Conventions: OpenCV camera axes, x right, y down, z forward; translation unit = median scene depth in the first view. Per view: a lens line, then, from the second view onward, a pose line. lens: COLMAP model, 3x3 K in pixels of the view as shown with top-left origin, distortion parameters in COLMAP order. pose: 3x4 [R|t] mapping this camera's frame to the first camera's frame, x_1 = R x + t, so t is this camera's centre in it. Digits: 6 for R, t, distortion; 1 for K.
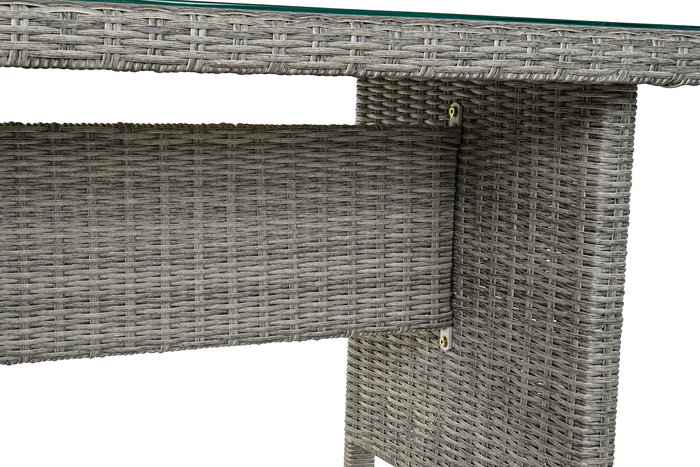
lens RADIAL K [[1294.8, 0, 350.0], [0, 1294.8, 233.5], [0, 0, 1]] dist [0.047273, 0.077546]
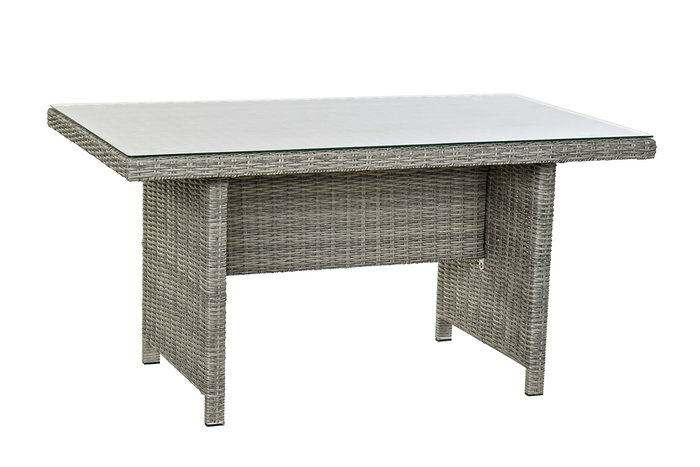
lens RADIAL K [[1904.5, 0, 350.0], [0, 1904.5, 233.5], [0, 0, 1]] dist [0.556844, -0.265595]
pose [[0.995464, 0.016241, -0.093745, 0.169300], [-0.009024, 0.996998, 0.076897, -0.222658], [0.094712, -0.075702, 0.992622, -2.274150]]
